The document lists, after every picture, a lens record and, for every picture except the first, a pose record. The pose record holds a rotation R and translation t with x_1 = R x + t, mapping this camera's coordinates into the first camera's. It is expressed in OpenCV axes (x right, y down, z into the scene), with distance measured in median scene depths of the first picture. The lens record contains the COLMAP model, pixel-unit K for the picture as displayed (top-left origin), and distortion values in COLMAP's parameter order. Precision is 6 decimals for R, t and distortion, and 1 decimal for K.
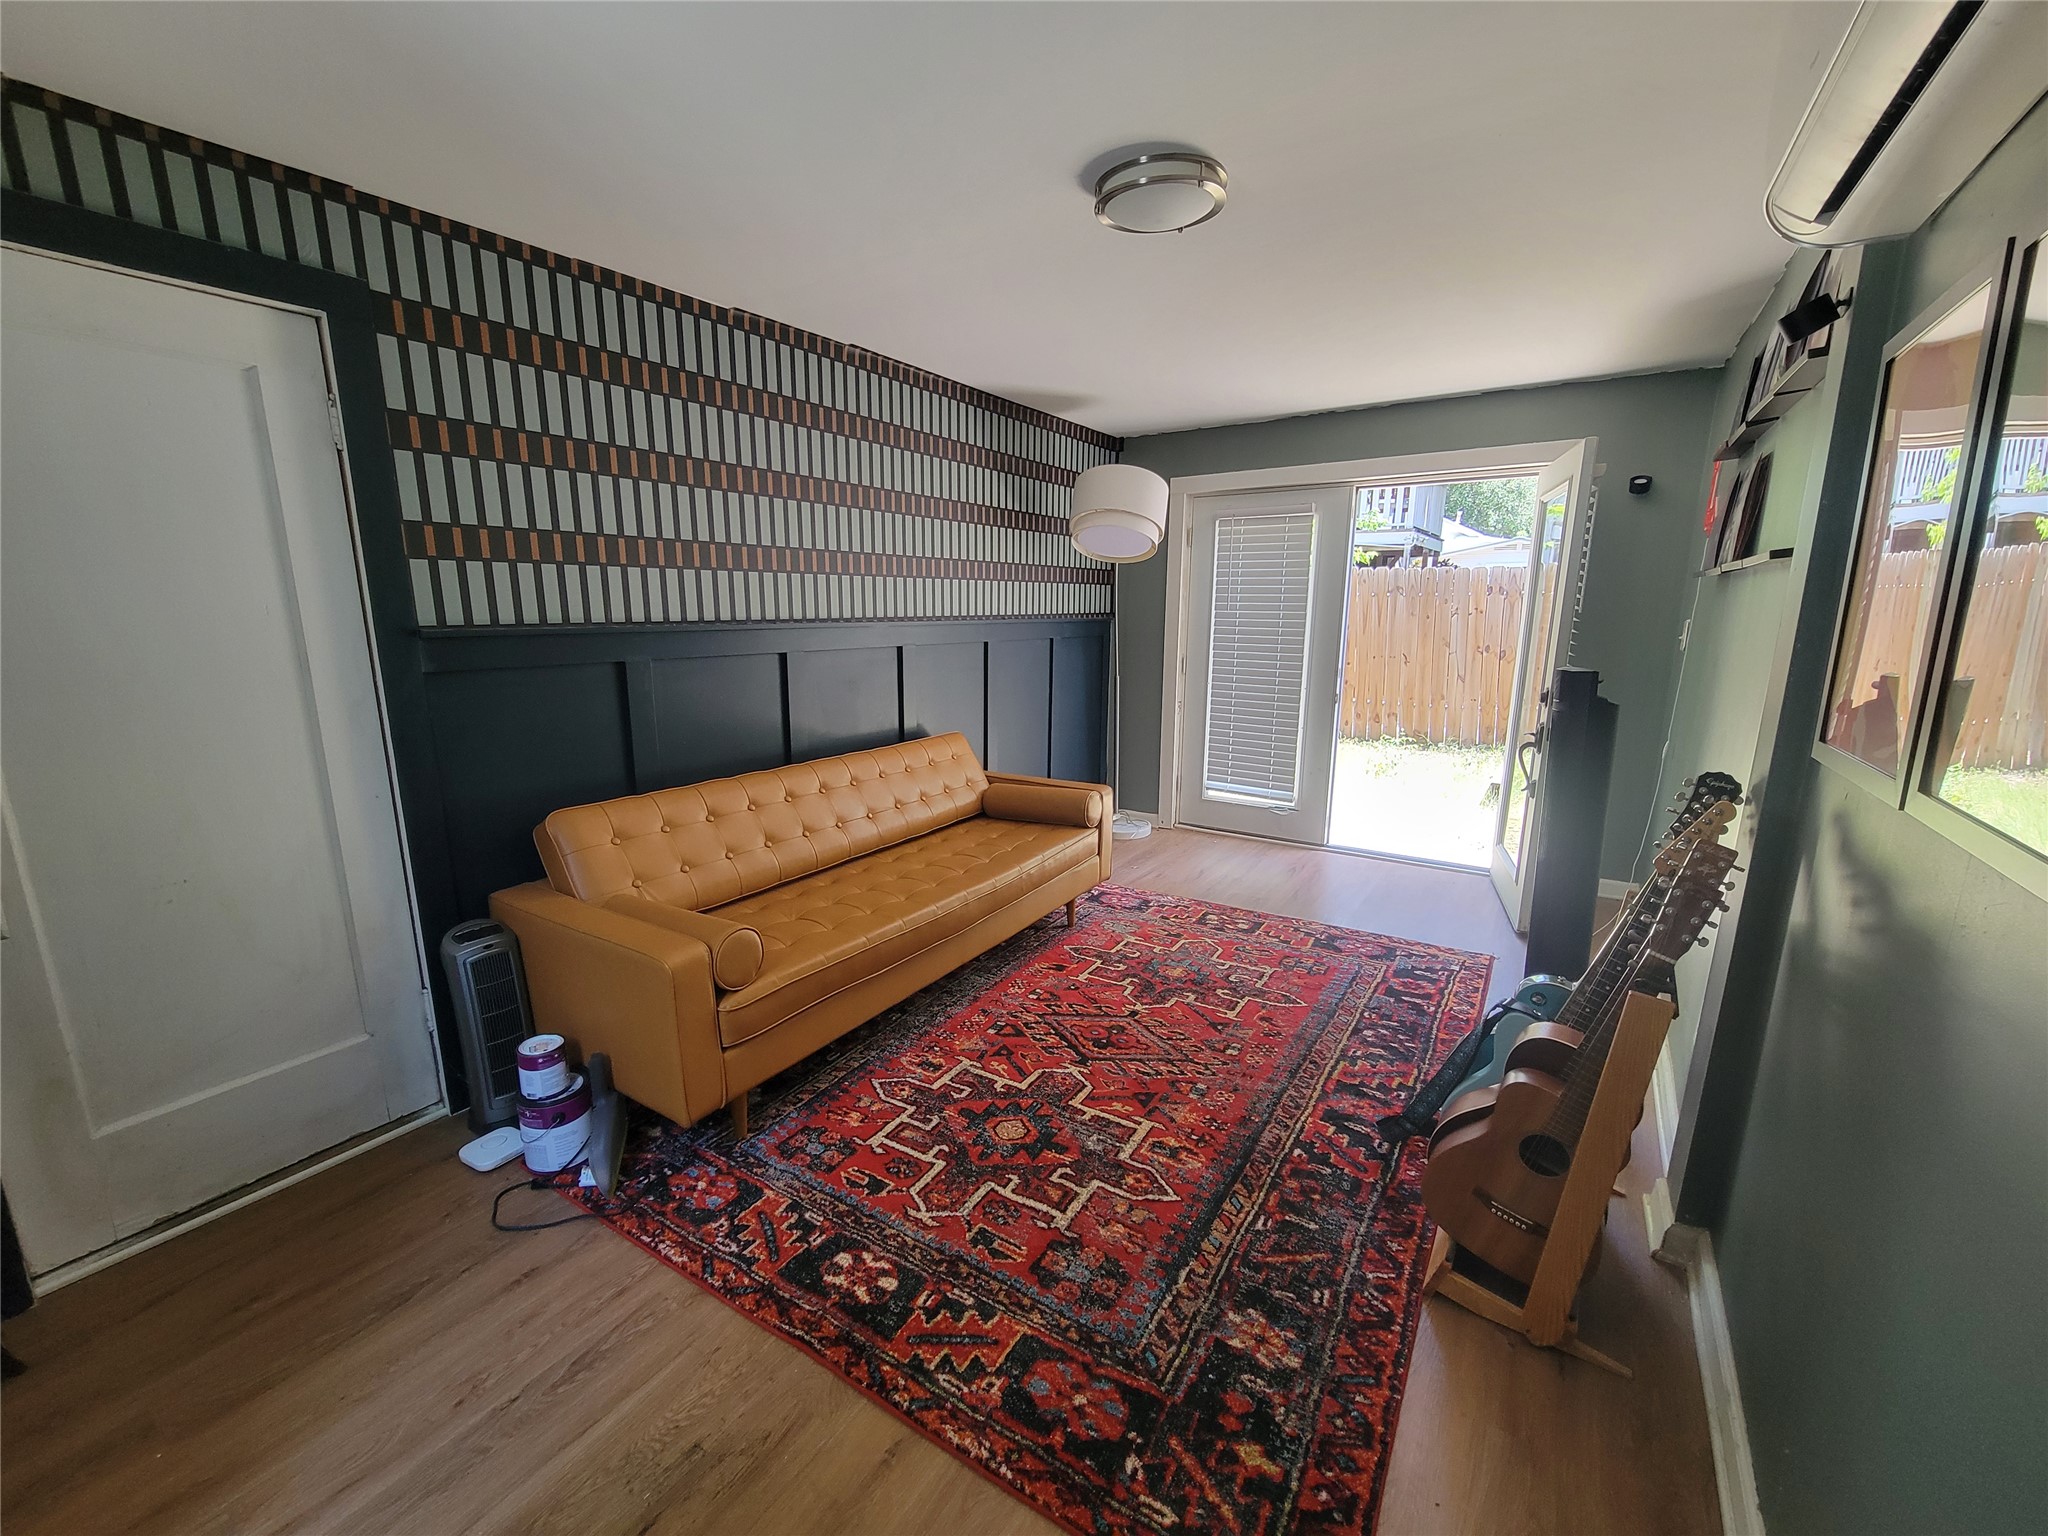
lens RADIAL K [[837.8, 0, 1016.3], [0, 837.8, 784.4], [0, 0, 1]] dist [0.000411, -0.000280]
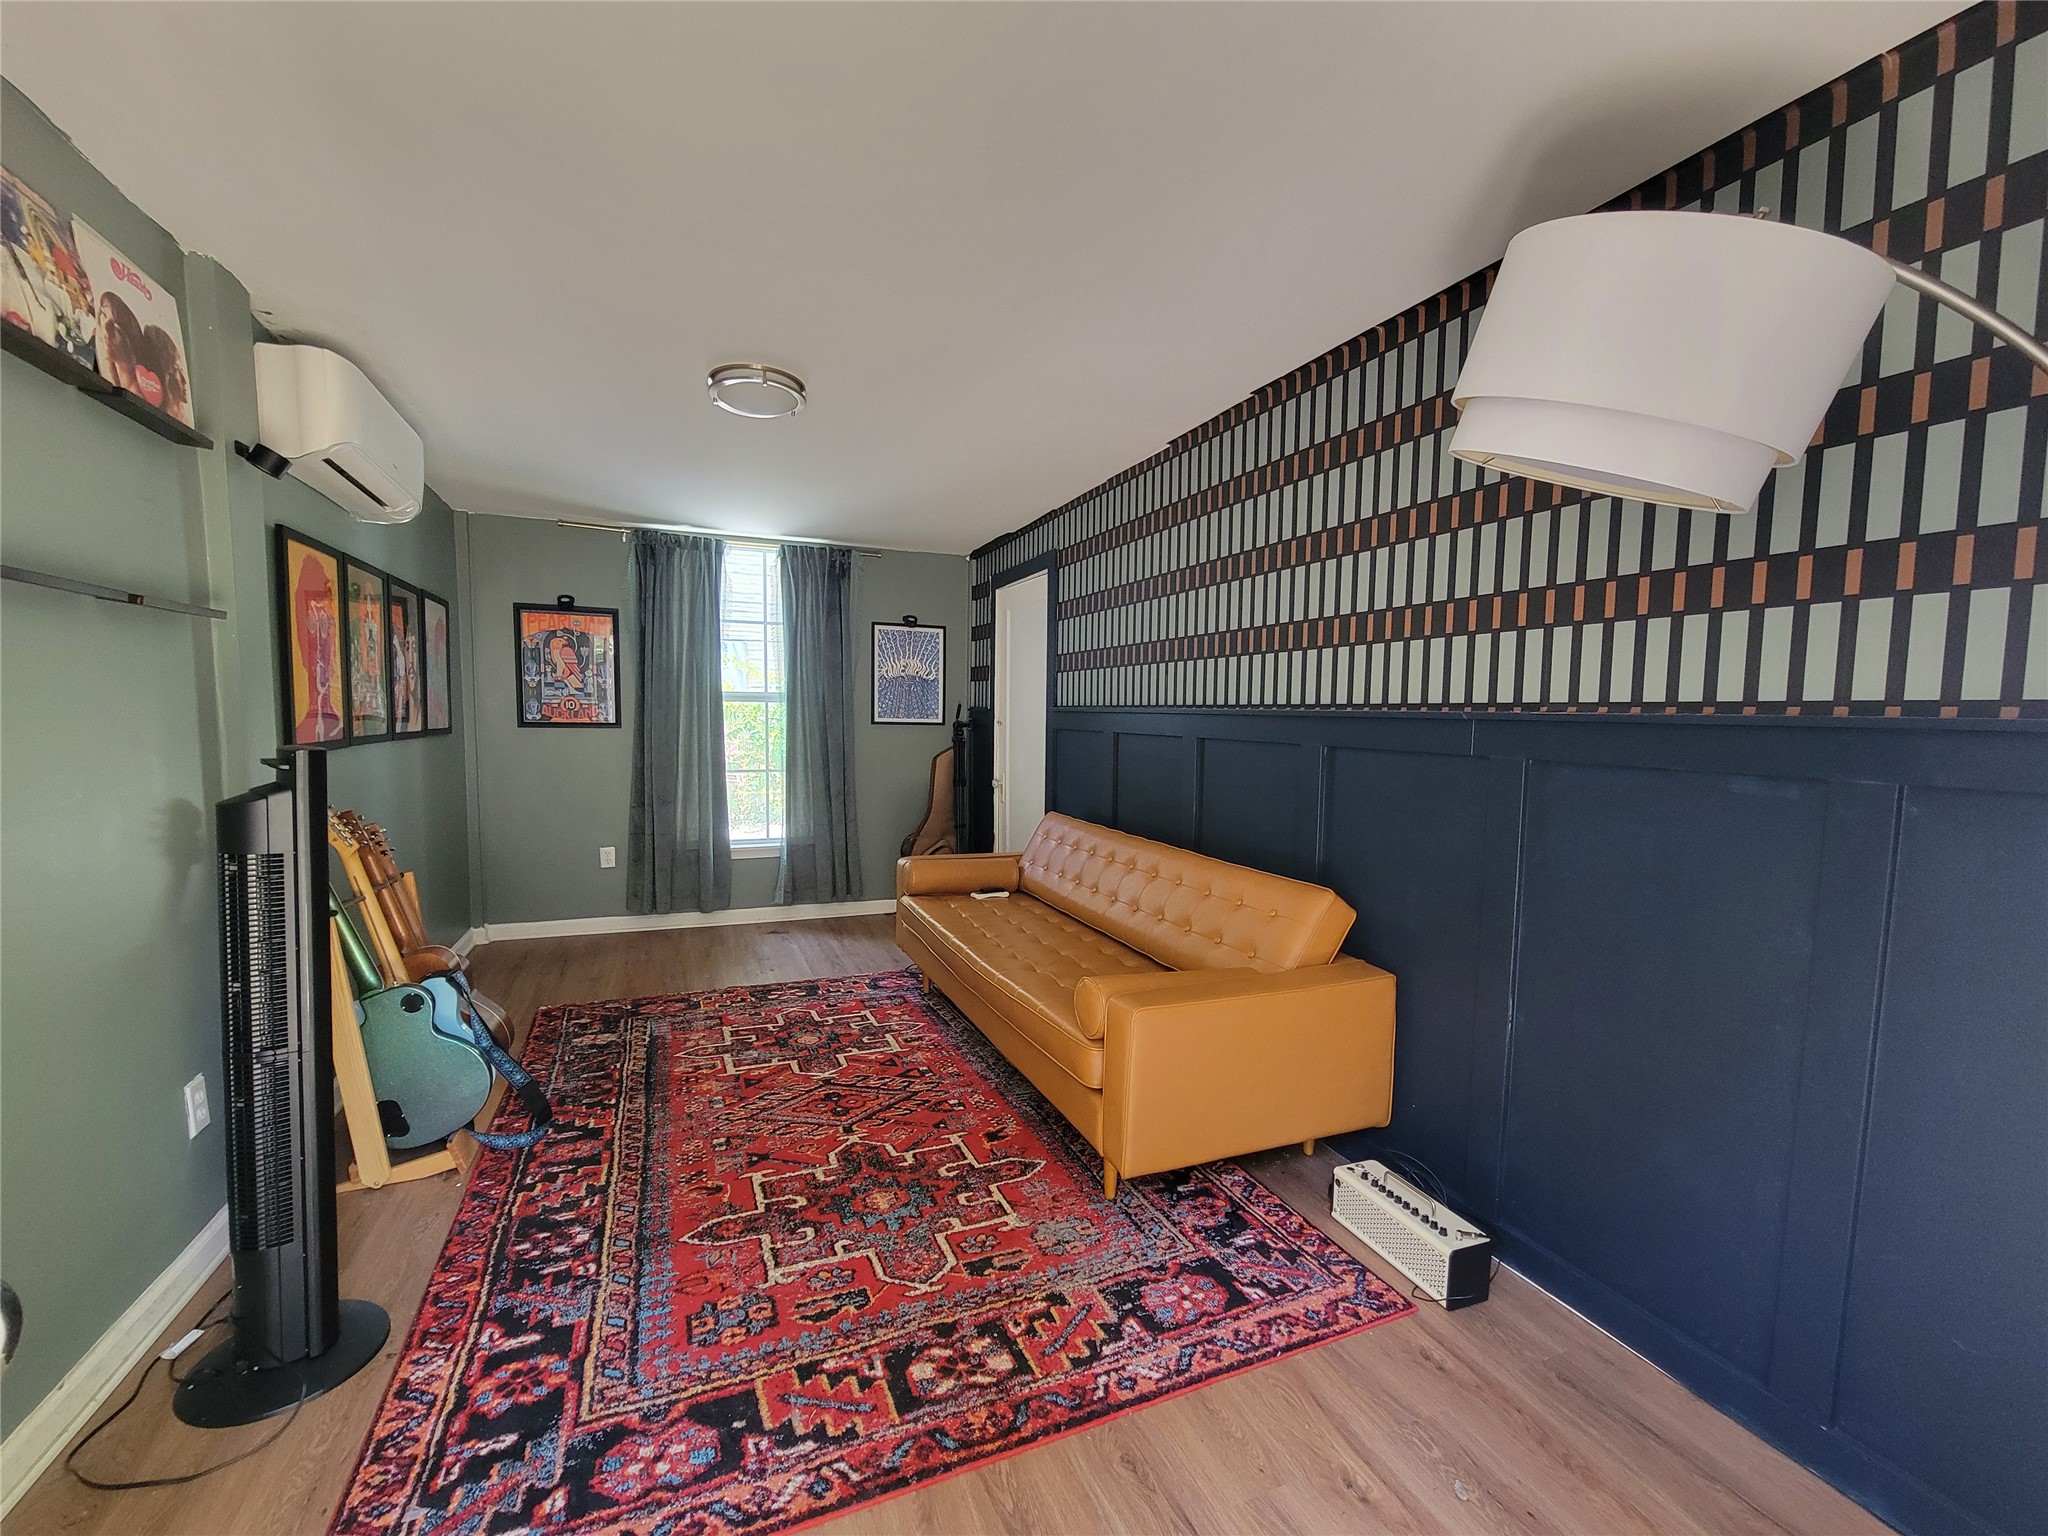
lens RADIAL K [[837.8, 0, 1016.3], [0, 837.8, 784.4], [0, 0, 1]] dist [0.000411, -0.000280]
pose [[-0.562157, 0.063440, -0.824594, 0.887016], [-0.188710, 0.960911, 0.202579, -0.347661], [0.805213, 0.269491, -0.528211, 1.789063]]
